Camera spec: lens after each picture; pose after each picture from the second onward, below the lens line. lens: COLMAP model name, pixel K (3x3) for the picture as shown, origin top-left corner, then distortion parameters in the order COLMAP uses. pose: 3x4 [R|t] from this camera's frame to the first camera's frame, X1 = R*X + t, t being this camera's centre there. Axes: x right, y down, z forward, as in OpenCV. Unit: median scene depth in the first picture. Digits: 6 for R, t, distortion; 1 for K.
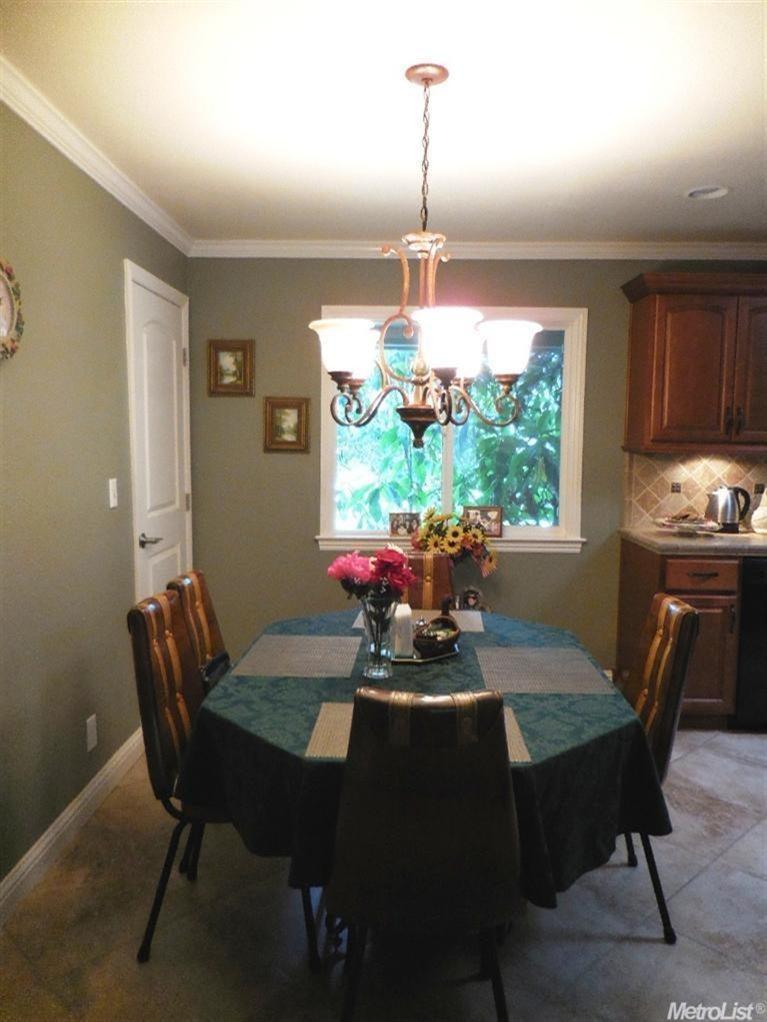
lens RADIAL K [[776.2, 0, 351.2], [0, 776.2, 515.3], [0, 0, 1]] dist [-0.005833, -0.003130]
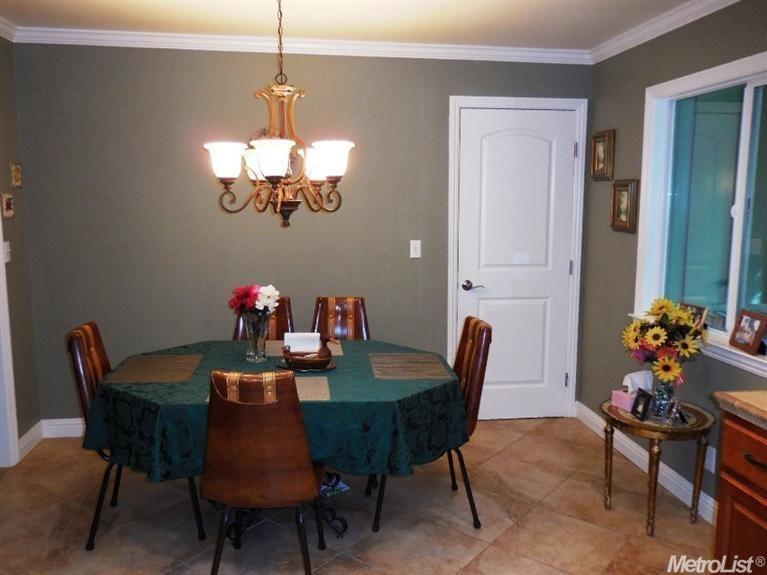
lens RADIAL K [[648.9, 0, 399.6], [0, 648.9, 288.8], [0, 0, 1]] dist [-0.009999, -0.002884]
pose [[0.179079, 0.133717, -0.974705, 0.971435], [-0.104531, 0.987699, 0.116294, -0.097092], [0.978266, 0.081061, 0.190854, 0.693469]]
